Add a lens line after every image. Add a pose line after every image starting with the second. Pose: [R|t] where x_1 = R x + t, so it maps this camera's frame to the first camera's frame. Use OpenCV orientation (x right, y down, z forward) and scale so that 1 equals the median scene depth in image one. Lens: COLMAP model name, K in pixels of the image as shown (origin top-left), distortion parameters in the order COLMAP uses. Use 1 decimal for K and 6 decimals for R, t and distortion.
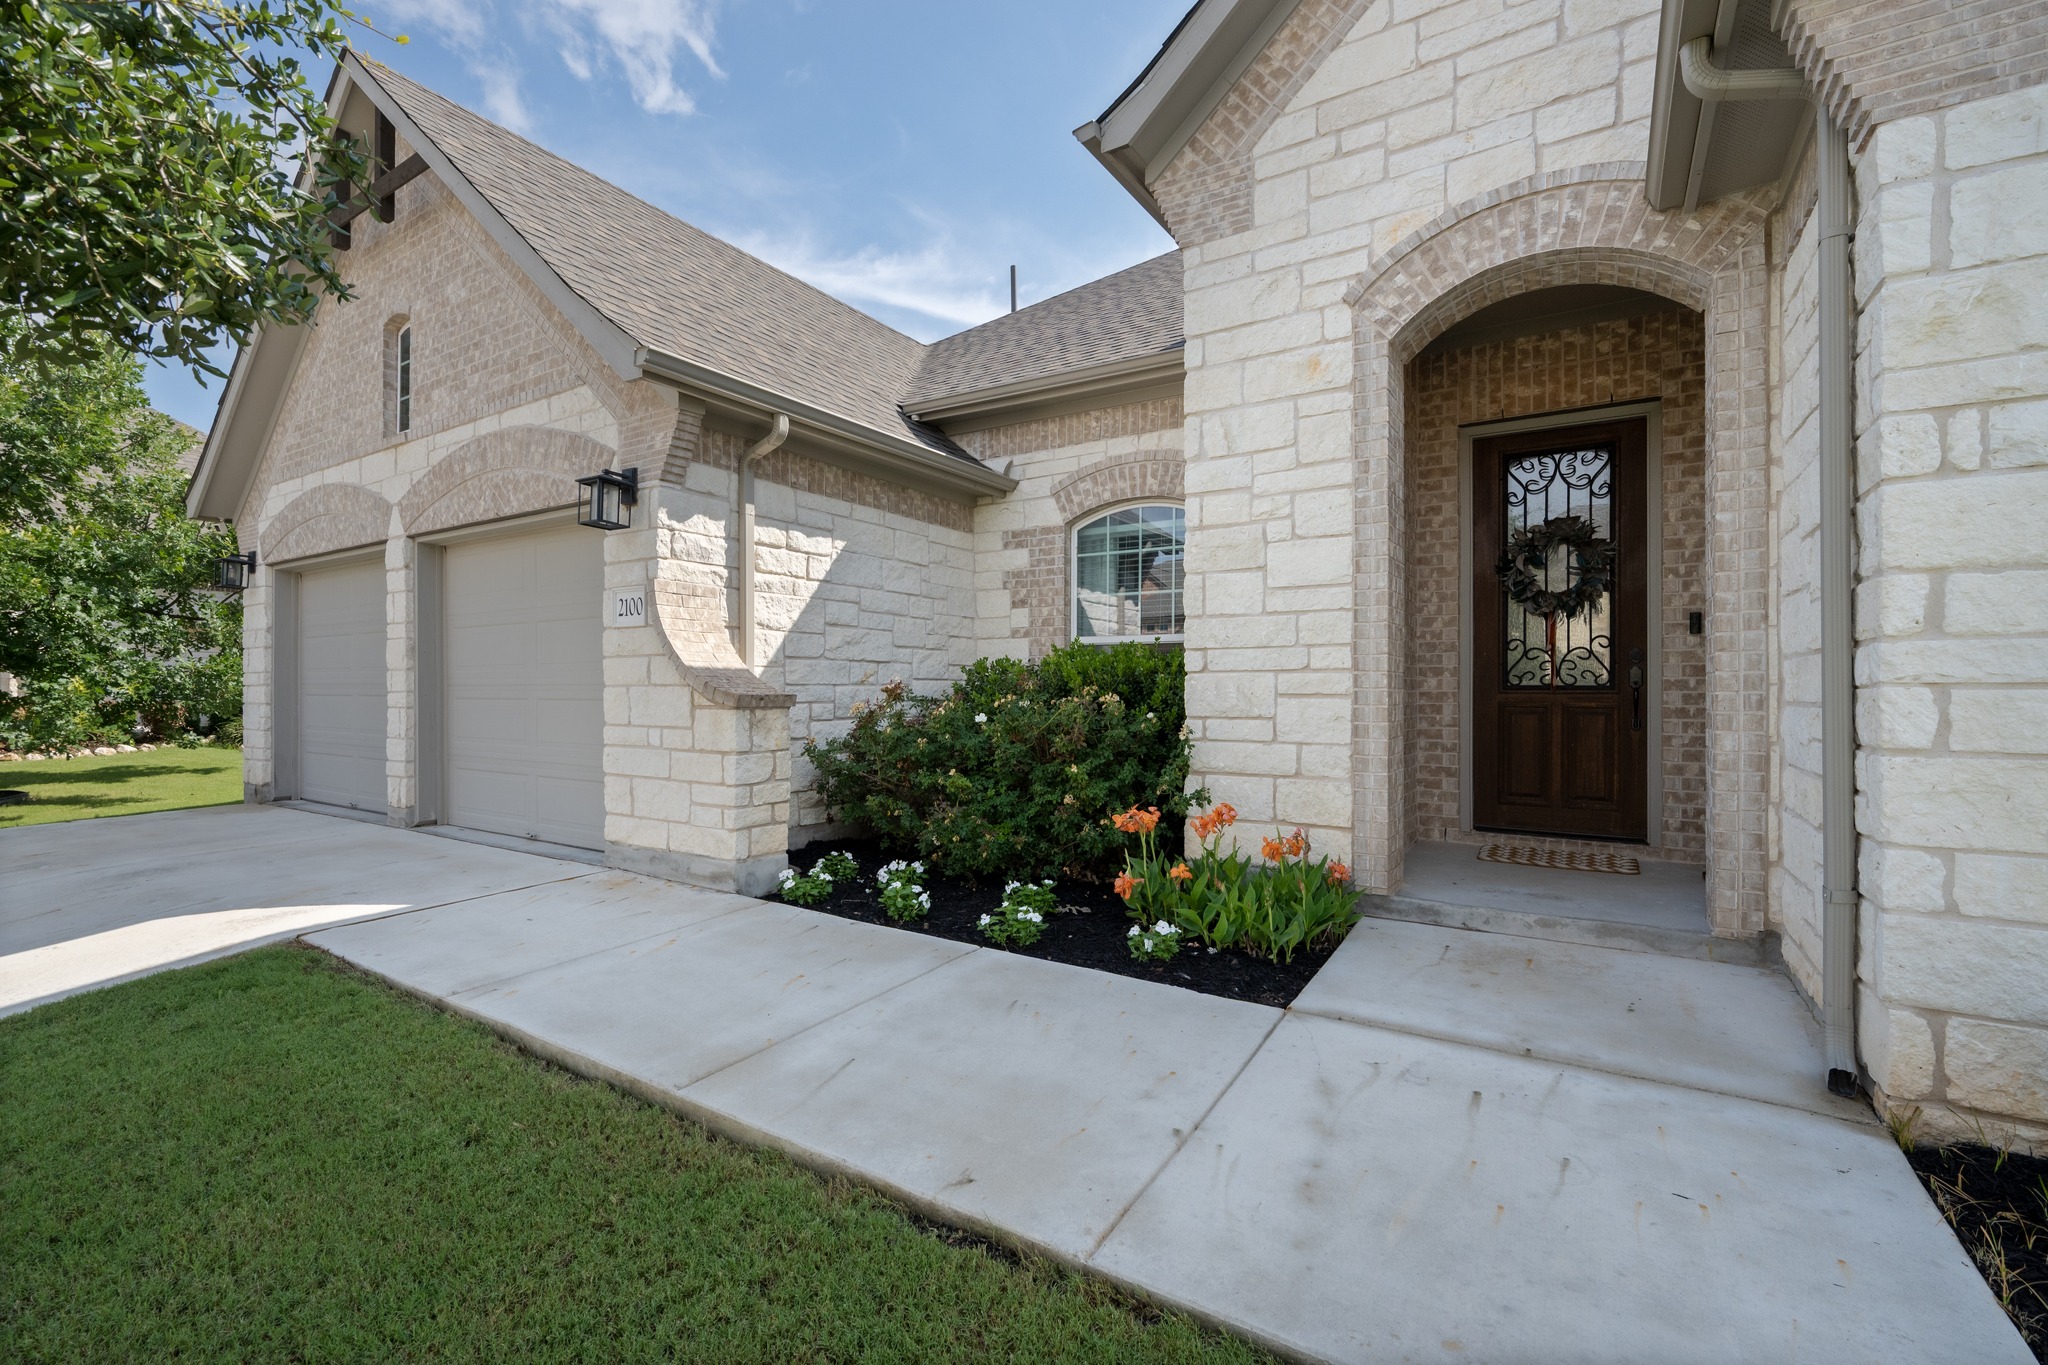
lens RADIAL K [[858.3, 0, 1039.2], [0, 858.3, 683.0], [0, 0, 1]] dist [0.004352, 0.000189]
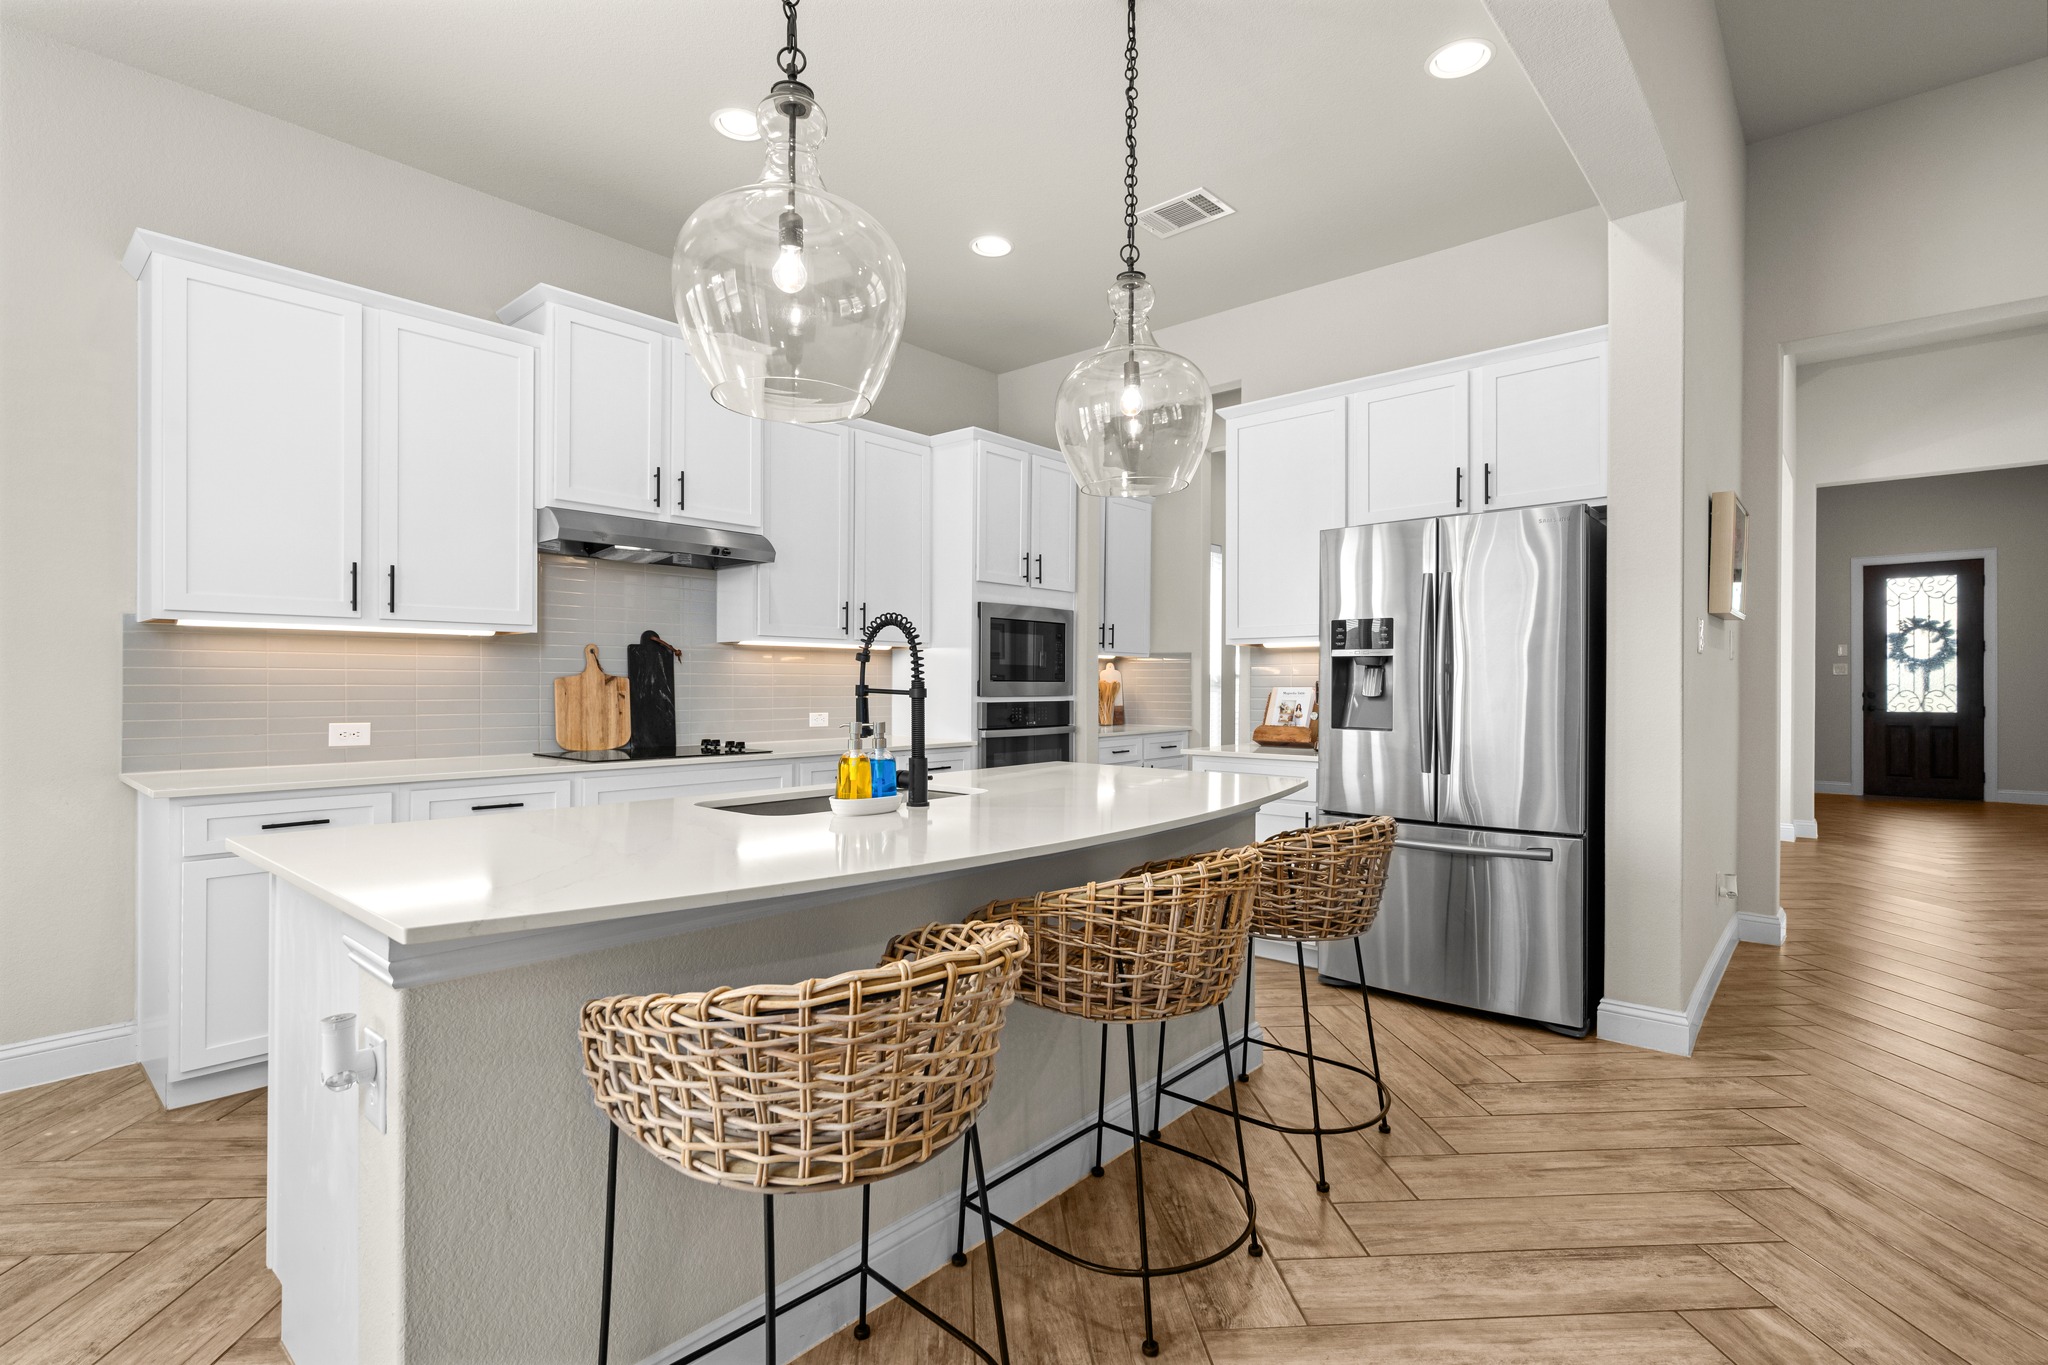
lens RADIAL K [[953.3, 0, 1023.4], [0, 953.3, 687.2], [0, 0, 1]] dist [0.003005, 0.000286]
pose [[0.972054, 0.004145, -0.234721, -0.695349], [-0.001847, 0.999948, 0.010009, -0.065437], [0.234750, -0.009296, 0.972011, -1.285676]]
